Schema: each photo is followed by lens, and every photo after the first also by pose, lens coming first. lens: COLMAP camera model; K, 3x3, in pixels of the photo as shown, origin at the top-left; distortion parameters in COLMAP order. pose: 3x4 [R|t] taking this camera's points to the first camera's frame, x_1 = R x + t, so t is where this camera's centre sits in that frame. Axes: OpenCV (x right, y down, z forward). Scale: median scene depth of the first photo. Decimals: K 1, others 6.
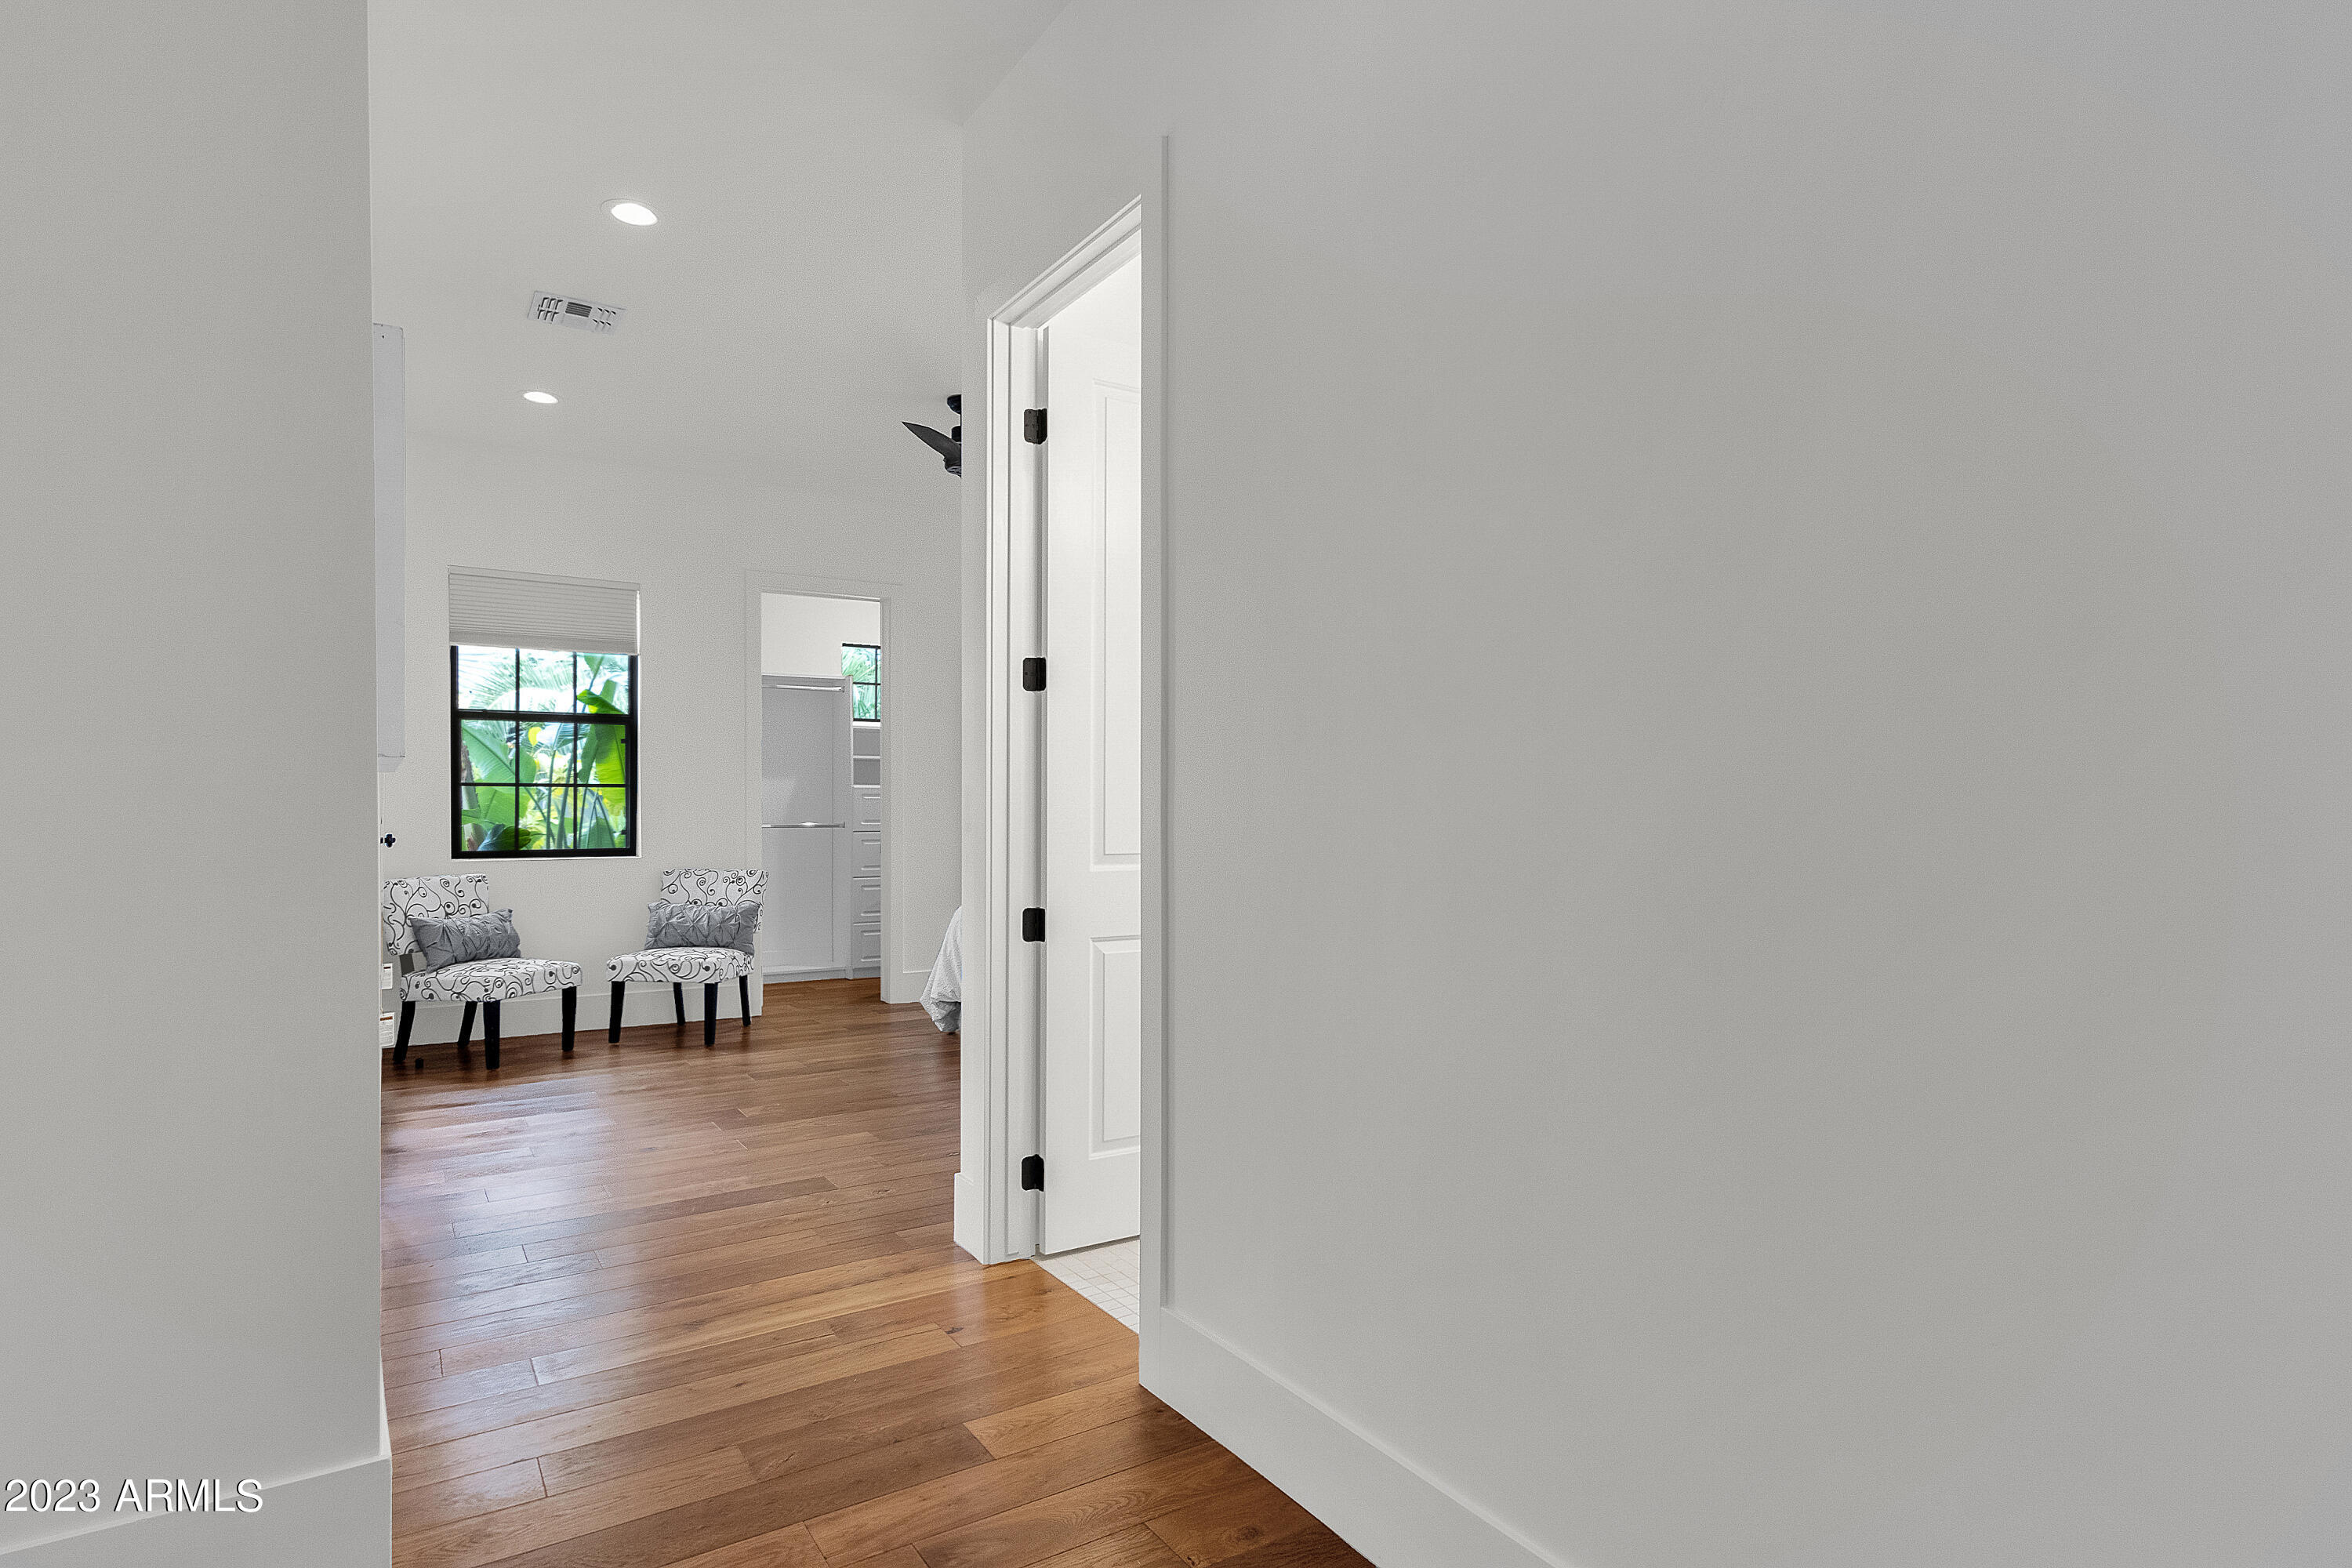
lens RADIAL K [[1245.9, 0, 1162.5], [0, 1245.9, 797.5], [0, 0, 1]] dist [0.021402, -0.011020]
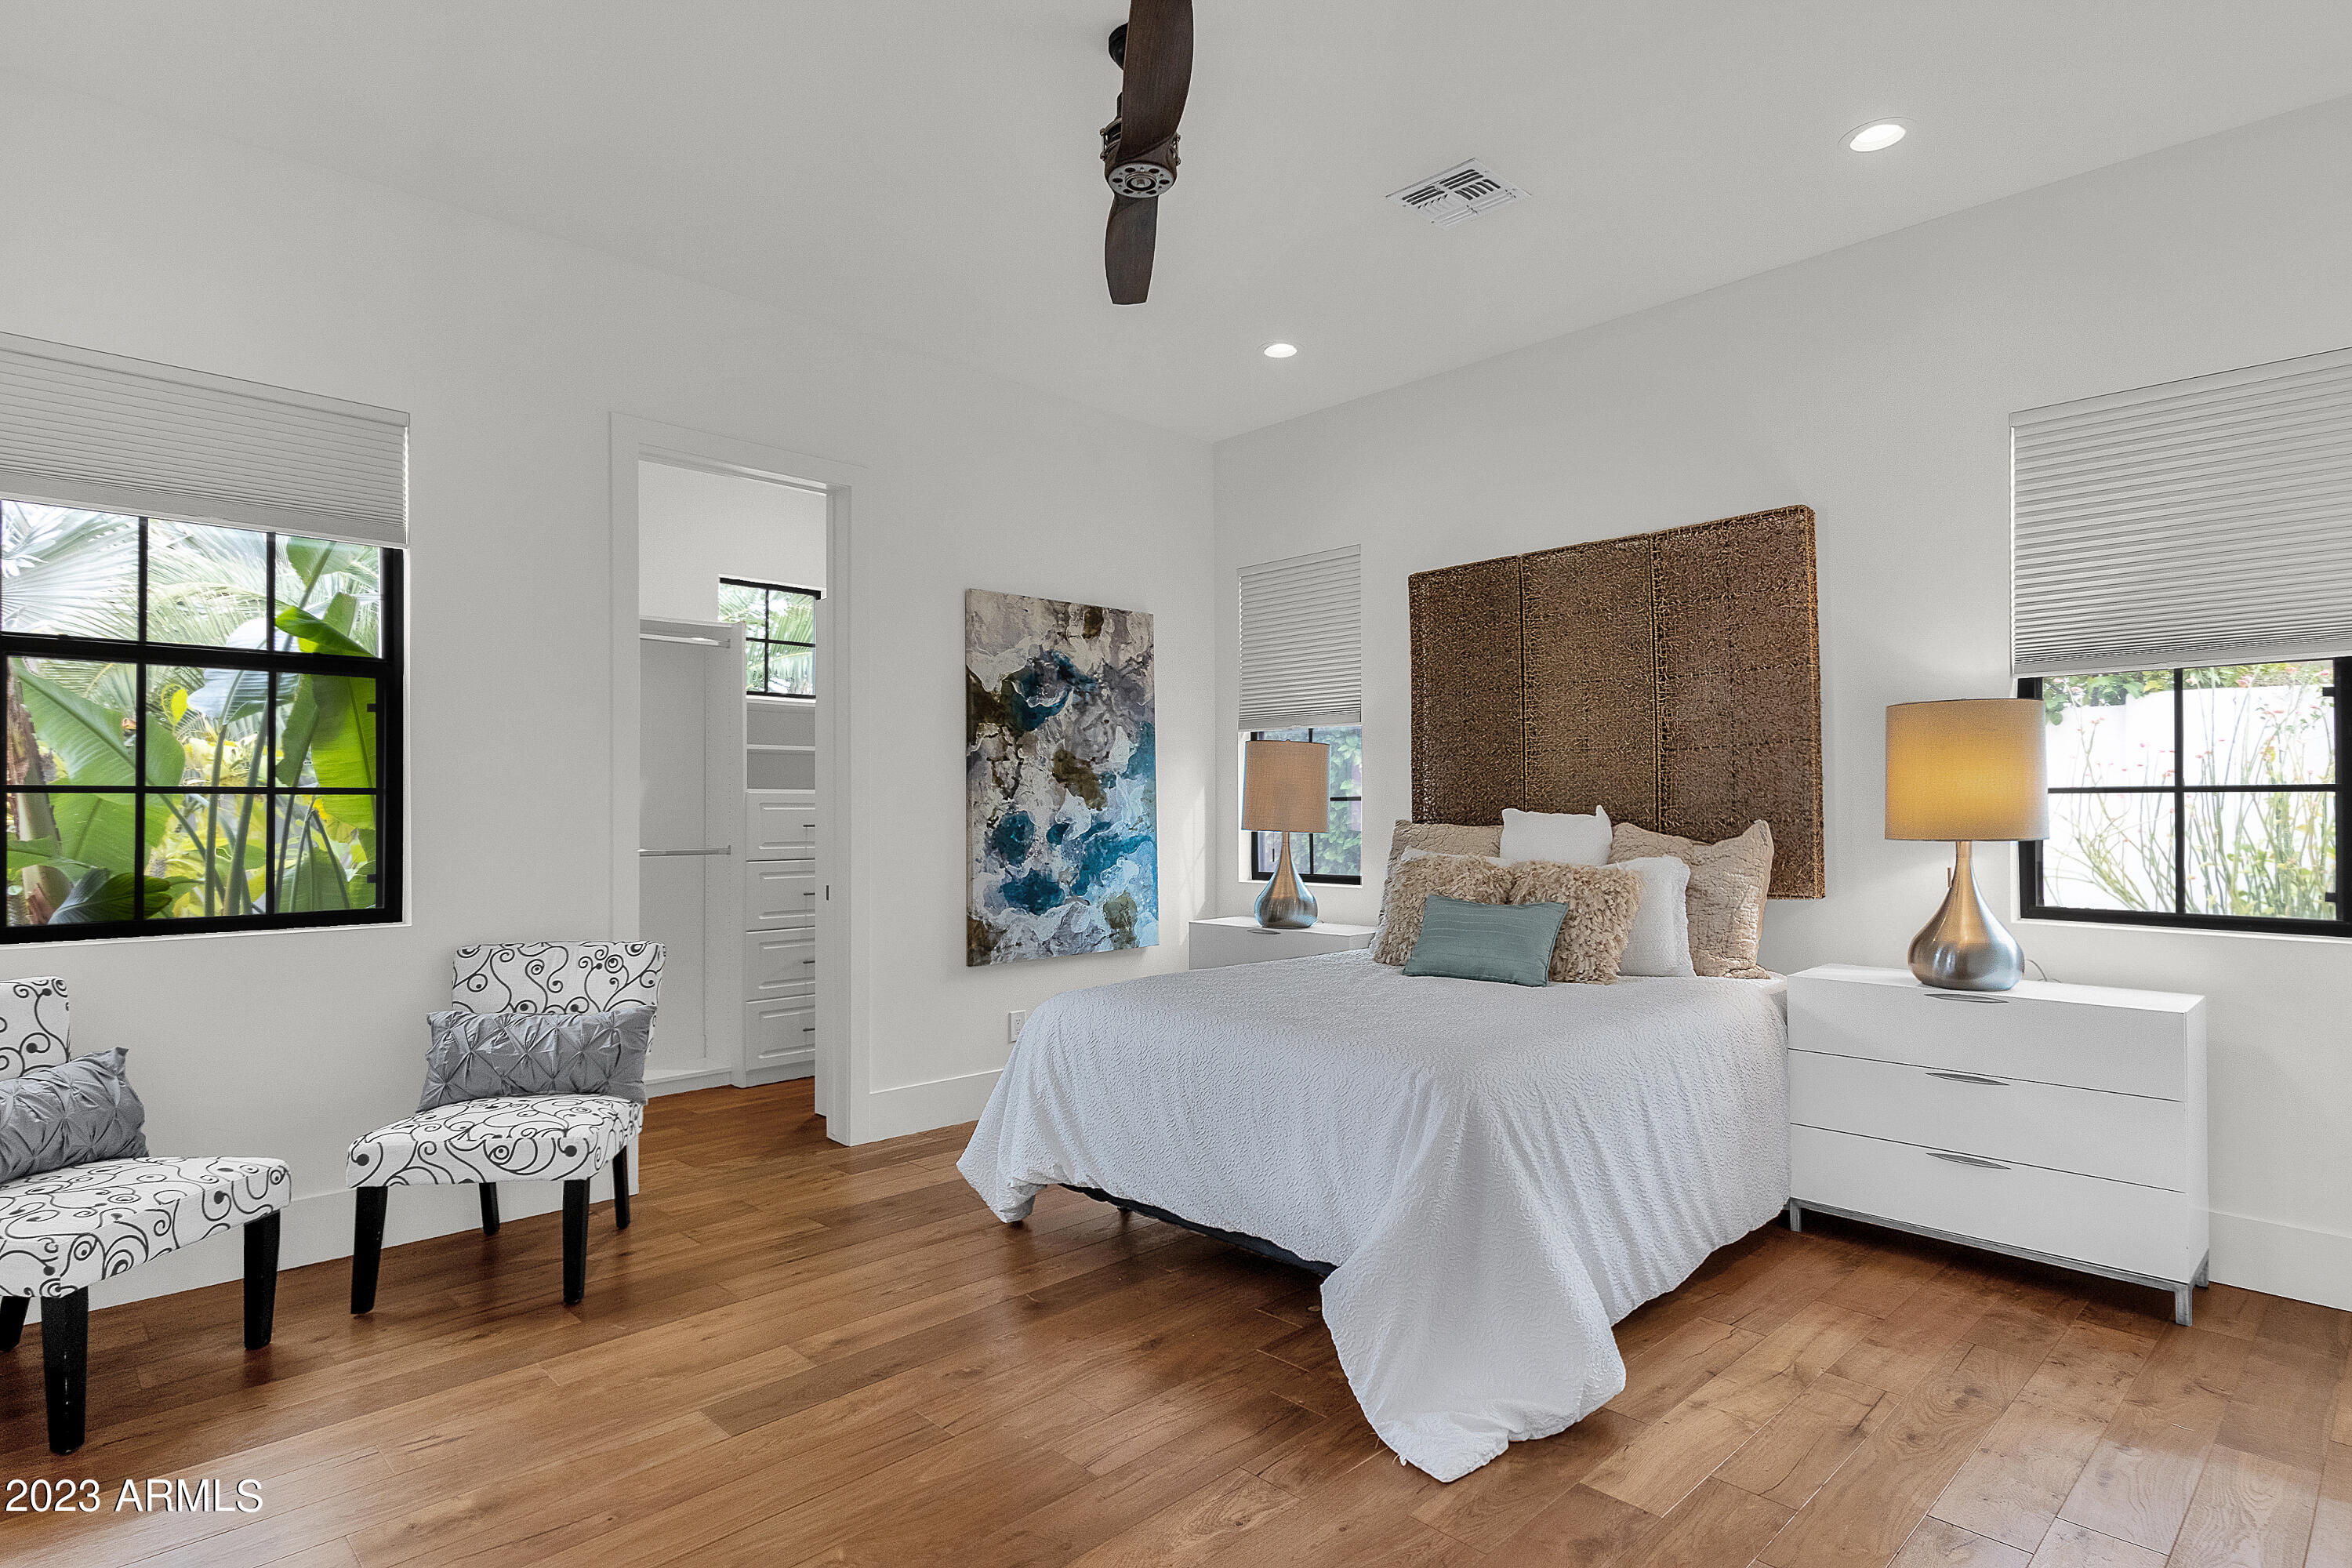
lens RADIAL K [[1245.9, 0, 1190.8], [0, 1245.9, 787.0], [0, 0, 1]] dist [0.021402, -0.011020]
pose [[0.977905, -0.003222, 0.209024, -0.204595], [0.005722, 0.999919, -0.011357, -0.003016], [-0.208971, 0.012302, 0.977845, 0.409711]]
